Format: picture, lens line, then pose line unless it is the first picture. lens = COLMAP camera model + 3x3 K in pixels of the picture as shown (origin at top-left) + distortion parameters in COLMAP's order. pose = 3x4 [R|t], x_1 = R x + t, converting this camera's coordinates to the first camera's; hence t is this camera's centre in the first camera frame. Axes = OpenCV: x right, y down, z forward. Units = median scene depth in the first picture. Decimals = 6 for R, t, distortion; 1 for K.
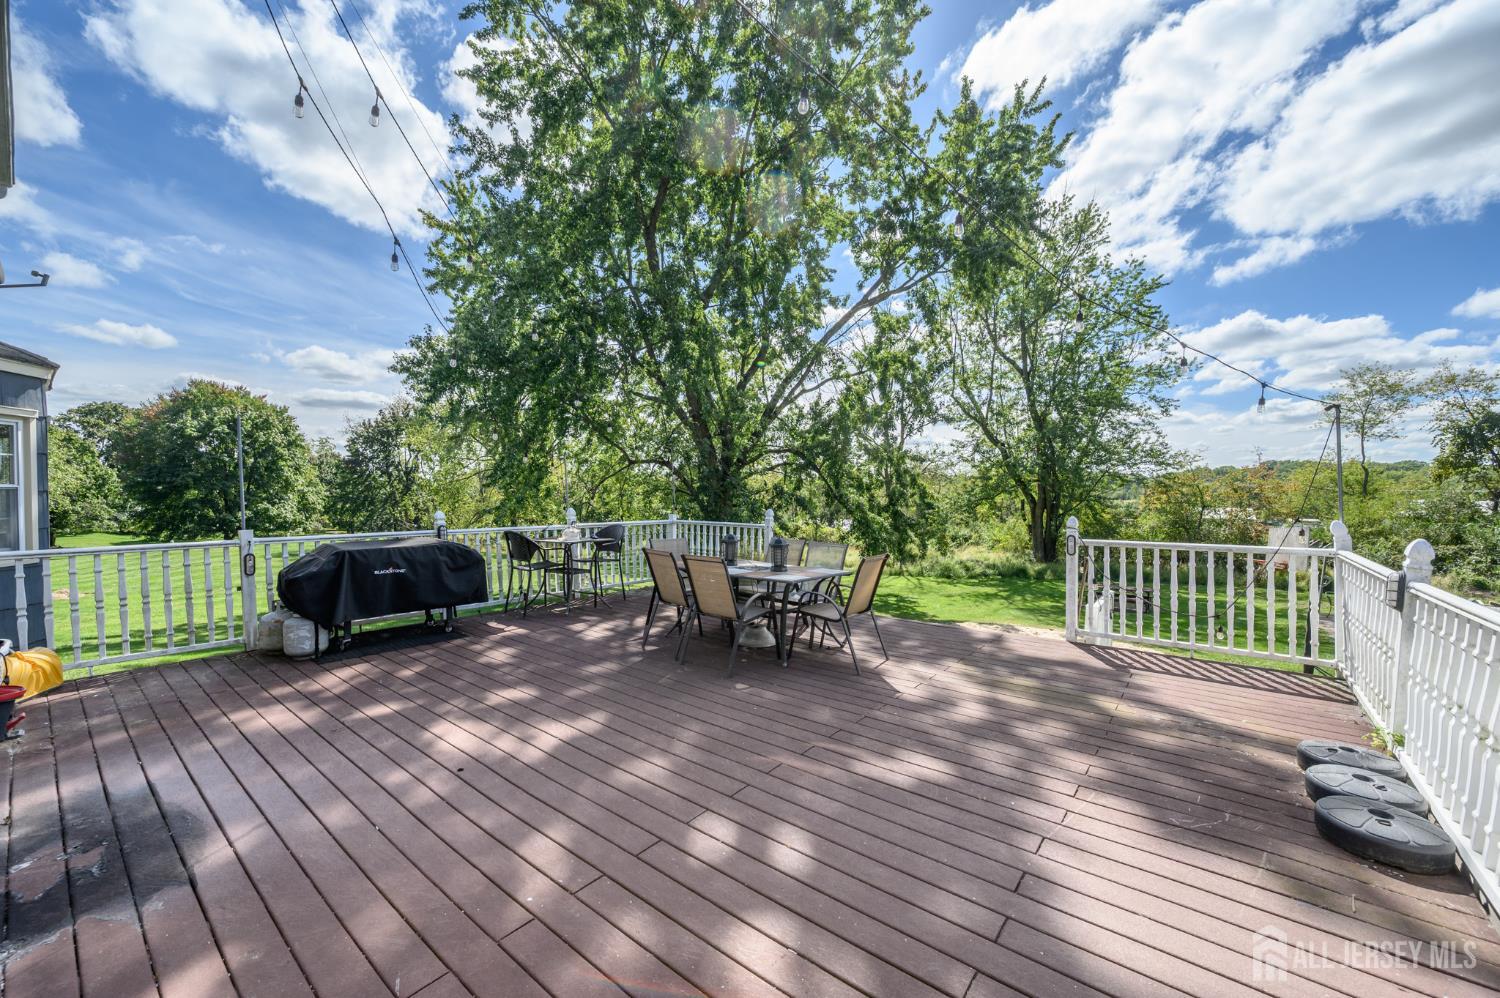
lens RADIAL K [[589.2, 0, 757.6], [0, 589.2, 498.1], [0, 0, 1]] dist [-0.000689, -0.000187]
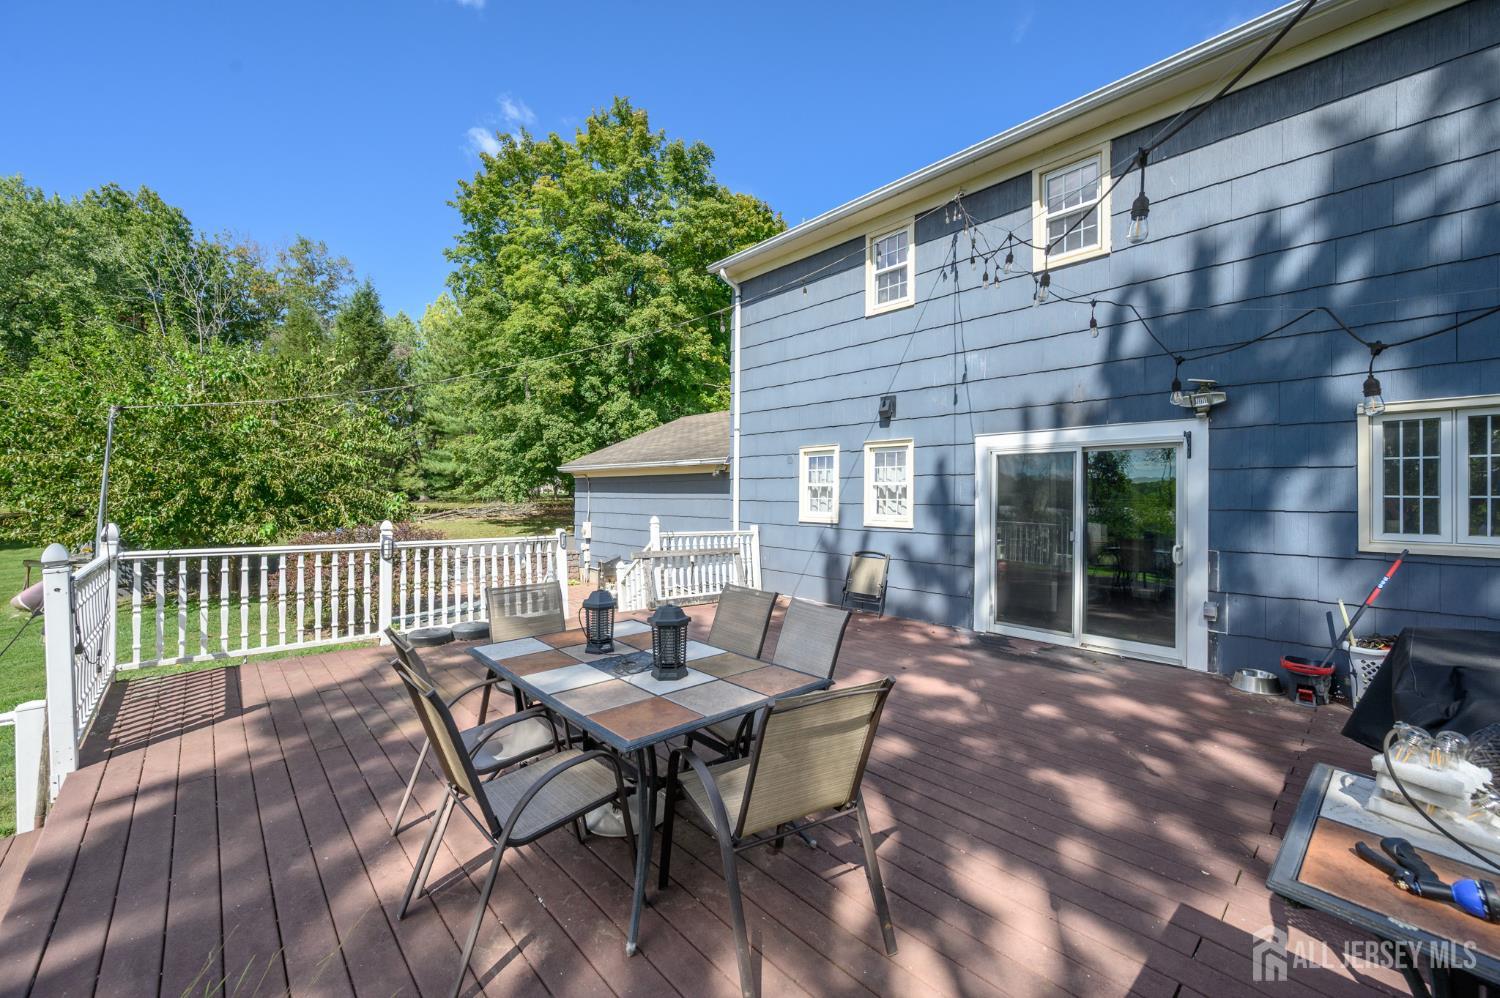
lens RADIAL K [[589.2, 0, 746.8], [0, 589.2, 494.1], [0, 0, 1]] dist [-0.000689, -0.000187]
pose [[-0.988089, -0.008875, 0.153628, -0.036810], [-0.006948, 0.999890, 0.013079, -0.005836], [-0.153727, 0.011856, -0.988042, 0.301274]]
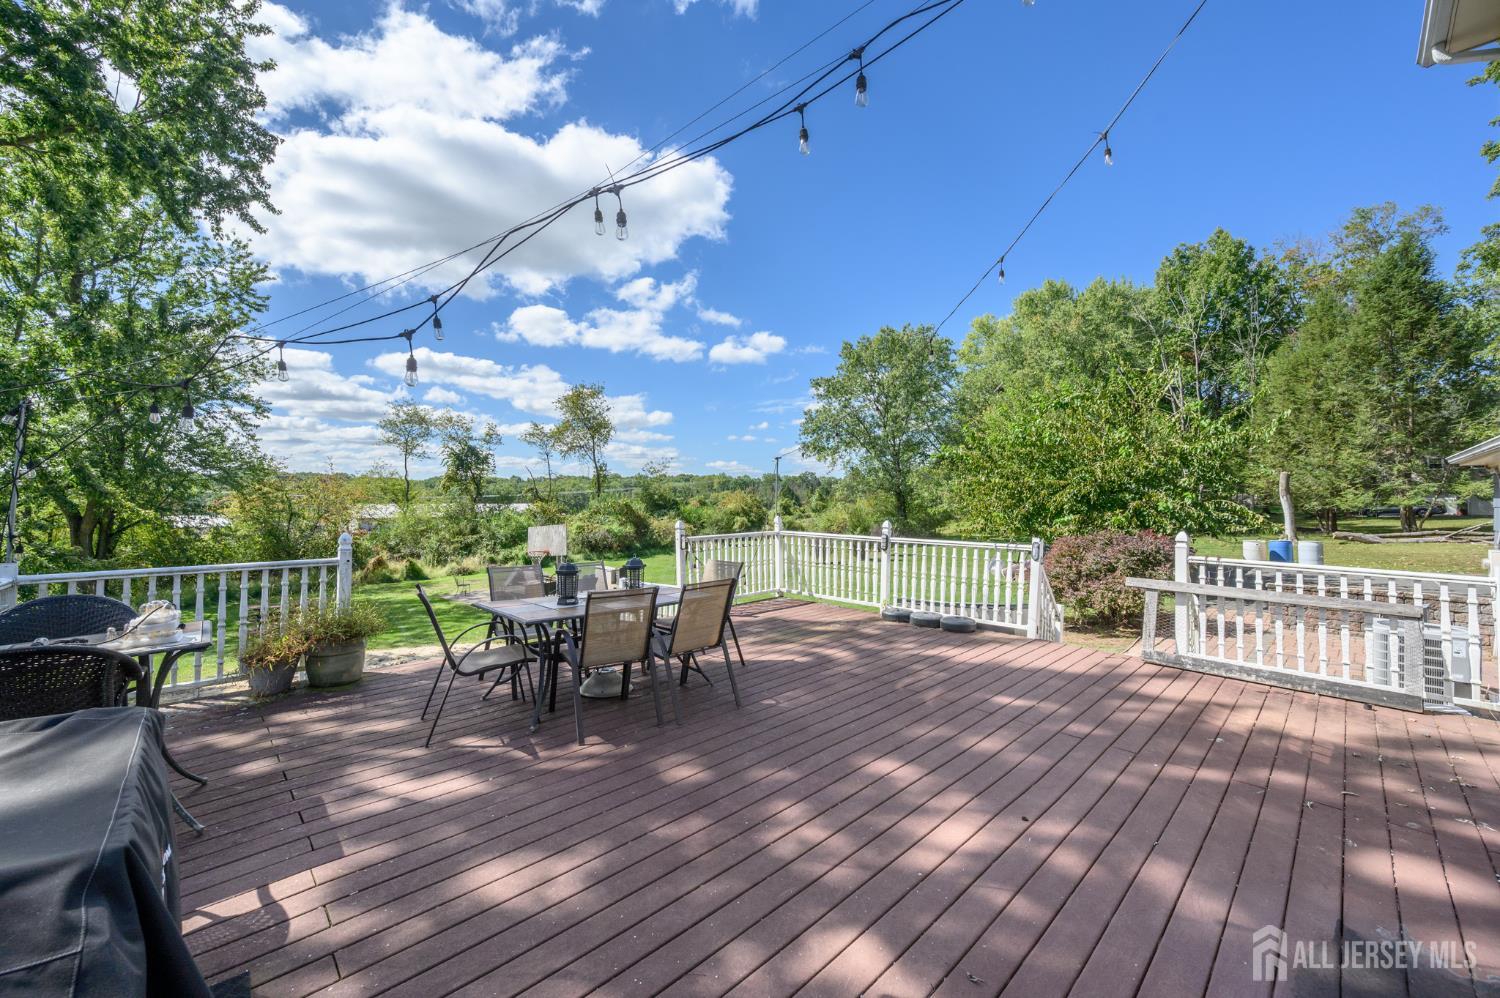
lens RADIAL K [[589.2, 0, 747.0], [0, 589.2, 487.3], [0, 0, 1]] dist [-0.000689, -0.000187]
pose [[0.130086, 0.016831, 0.991360, -0.162802], [0.010896, 0.999771, -0.018404, -0.004191], [-0.991443, 0.013196, 0.129873, 0.144036]]
